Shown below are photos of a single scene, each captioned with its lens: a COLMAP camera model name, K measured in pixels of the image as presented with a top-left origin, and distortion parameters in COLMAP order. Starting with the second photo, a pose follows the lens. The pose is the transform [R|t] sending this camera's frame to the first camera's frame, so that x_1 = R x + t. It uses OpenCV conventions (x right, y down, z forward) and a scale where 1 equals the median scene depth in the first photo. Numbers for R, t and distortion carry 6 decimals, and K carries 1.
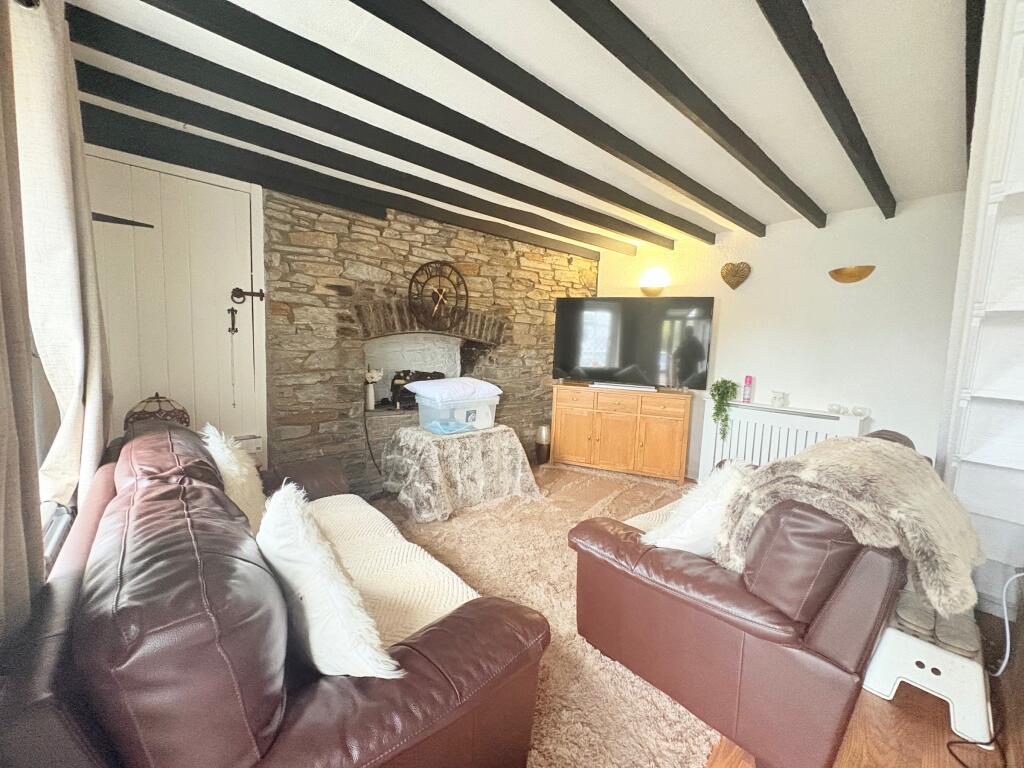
lens RADIAL K [[407.9, 0, 510.6], [0, 407.9, 384.3], [0, 0, 1]] dist [-0.000806, -0.000173]
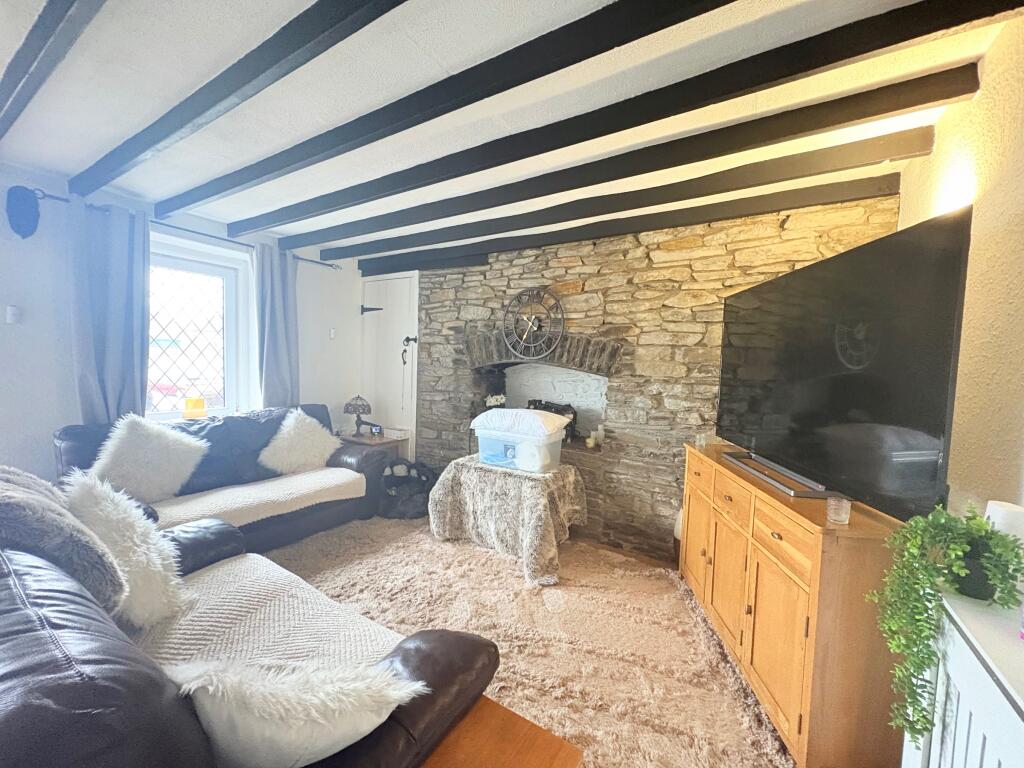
lens RADIAL K [[407.9, 0, 510.6], [0, 407.9, 384.3], [0, 0, 1]] dist [-0.000806, -0.000173]
pose [[0.290255, 0.027571, -0.956552, 0.730804], [-0.115682, 0.993265, -0.006473, -0.062124], [0.949932, 0.112535, 0.291489, 0.687568]]
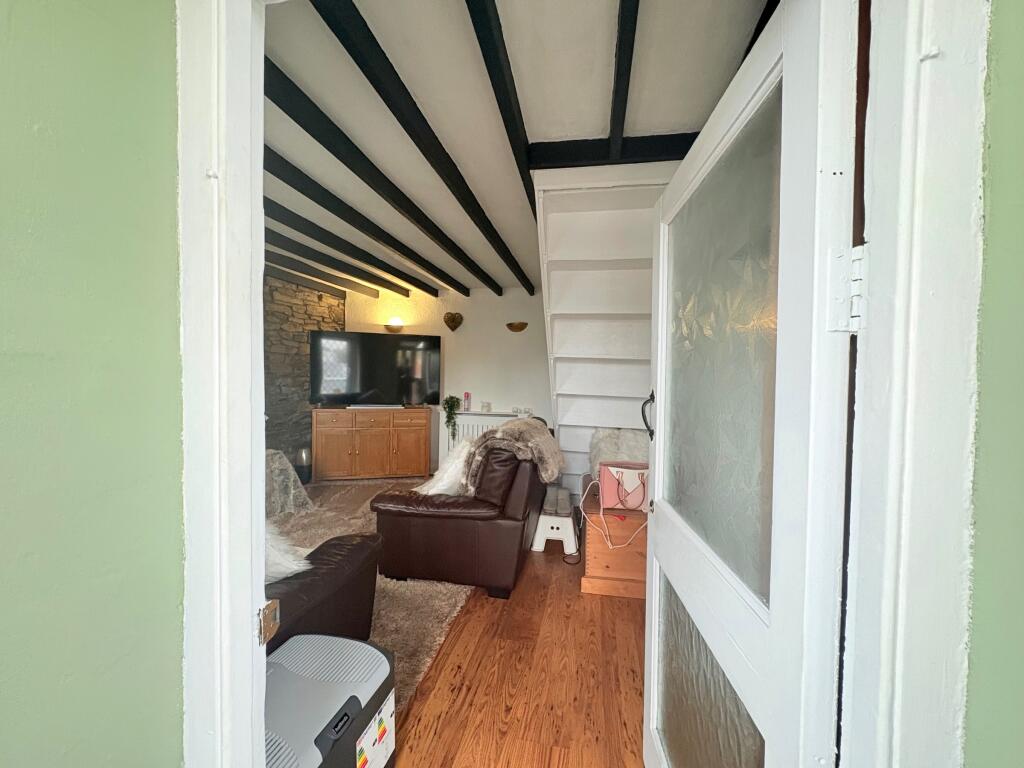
lens RADIAL K [[407.9, 0, 510.6], [0, 407.9, 384.3], [0, 0, 1]] dist [-0.000806, -0.000173]
pose [[0.797341, -0.033778, 0.602583, -0.154287], [0.071545, 0.996682, -0.038800, 0.017563], [-0.599273, 0.074048, 0.797112, -0.235411]]
